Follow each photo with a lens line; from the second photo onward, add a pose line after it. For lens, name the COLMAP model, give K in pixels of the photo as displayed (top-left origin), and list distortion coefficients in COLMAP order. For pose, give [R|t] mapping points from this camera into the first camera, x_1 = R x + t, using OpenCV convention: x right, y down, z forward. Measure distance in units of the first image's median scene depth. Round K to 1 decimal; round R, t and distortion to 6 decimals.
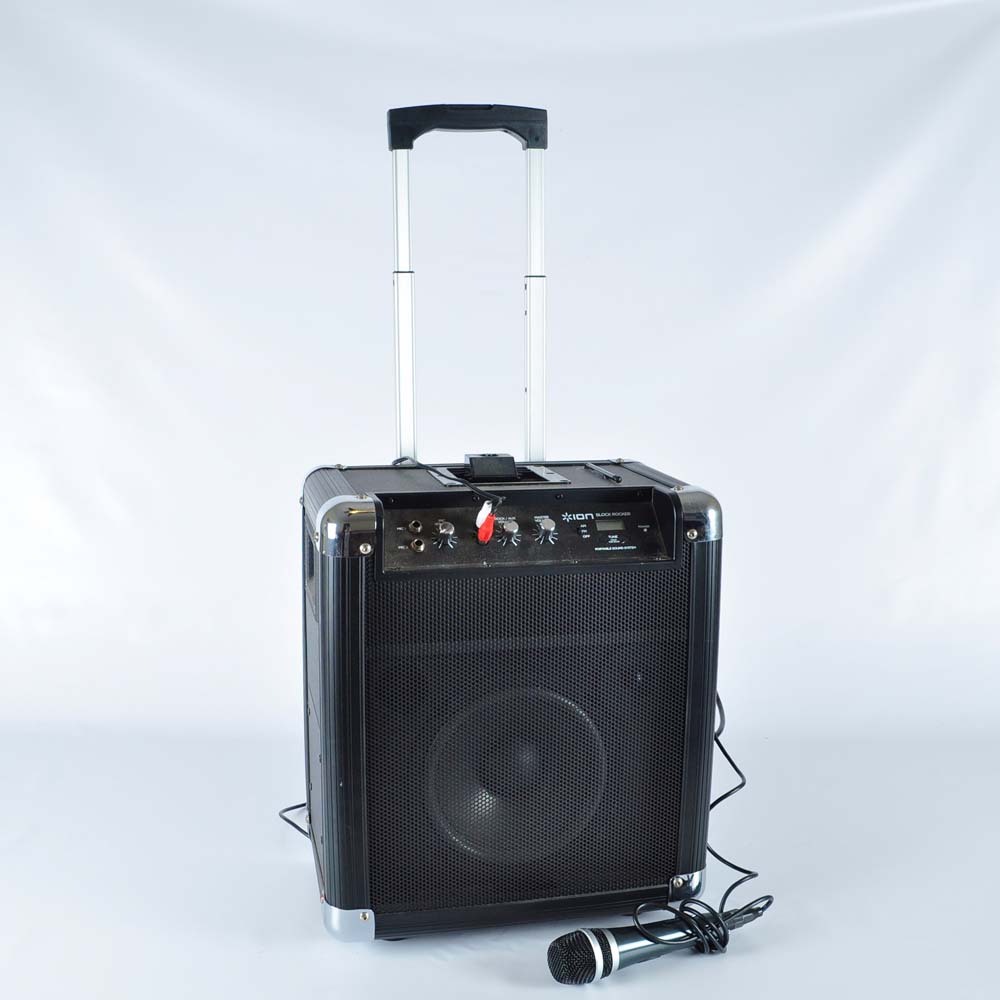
lens RADIAL K [[1220.0, 0, 498.3], [0, 1220.0, 497.9], [0, 0, 1]] dist [-0.026755, 0.000000]
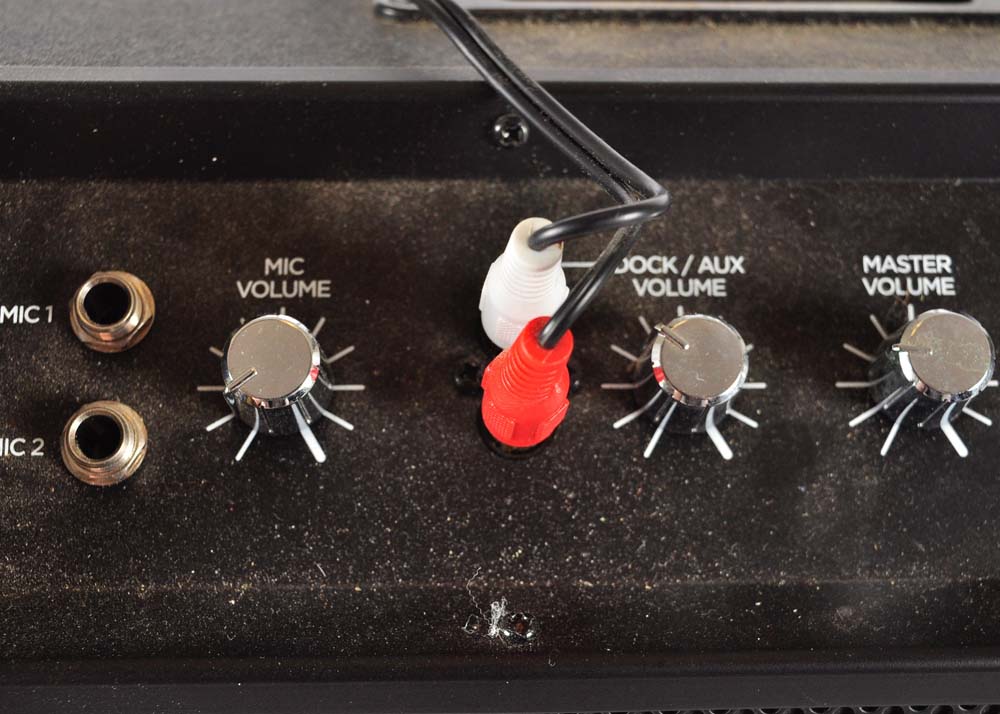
lens RADIAL K [[1751.1, 0, 503.5], [0, 1751.1, 362.1], [0, 0, 1]] dist [-0.044588, 0.000000]
pose [[0.983141, 0.094614, -0.156464, 0.020041], [-0.038016, 0.942783, 0.331231, -0.046924], [0.178851, -0.319699, 0.930486, 0.762601]]
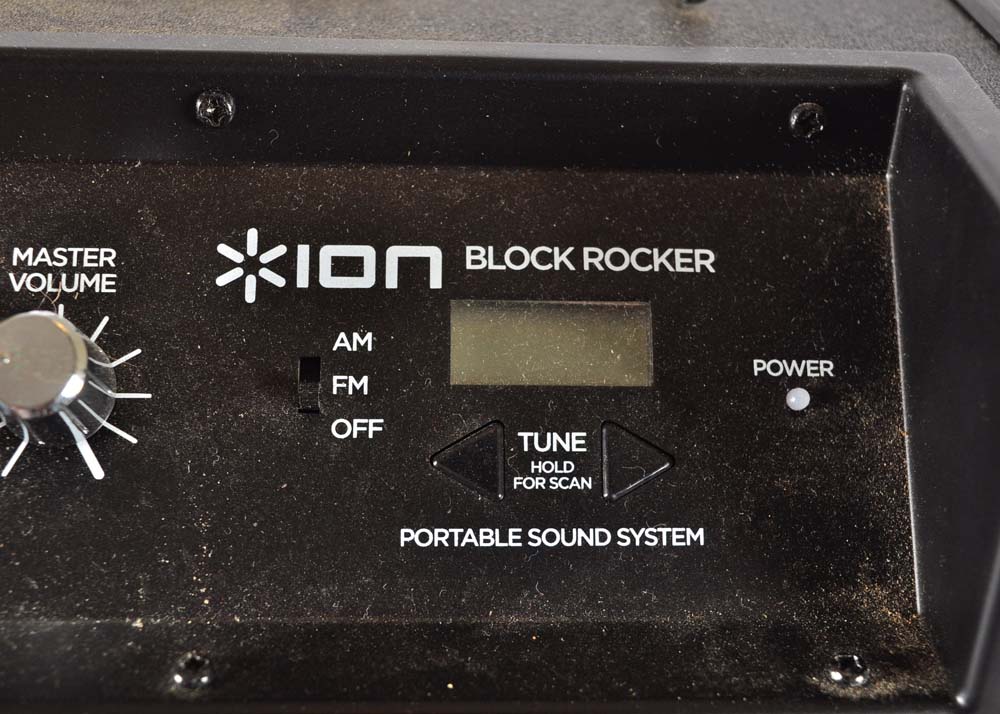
lens RADIAL K [[1969.4, 0, 500.0], [0, 1969.4, 353.0], [0, 0, 1]] dist [-0.031519, 0.000000]
pose [[0.987501, 0.109977, -0.112900, 0.111854], [-0.068659, 0.944946, 0.319943, -0.049790], [0.141871, -0.308193, 0.940686, 0.783180]]
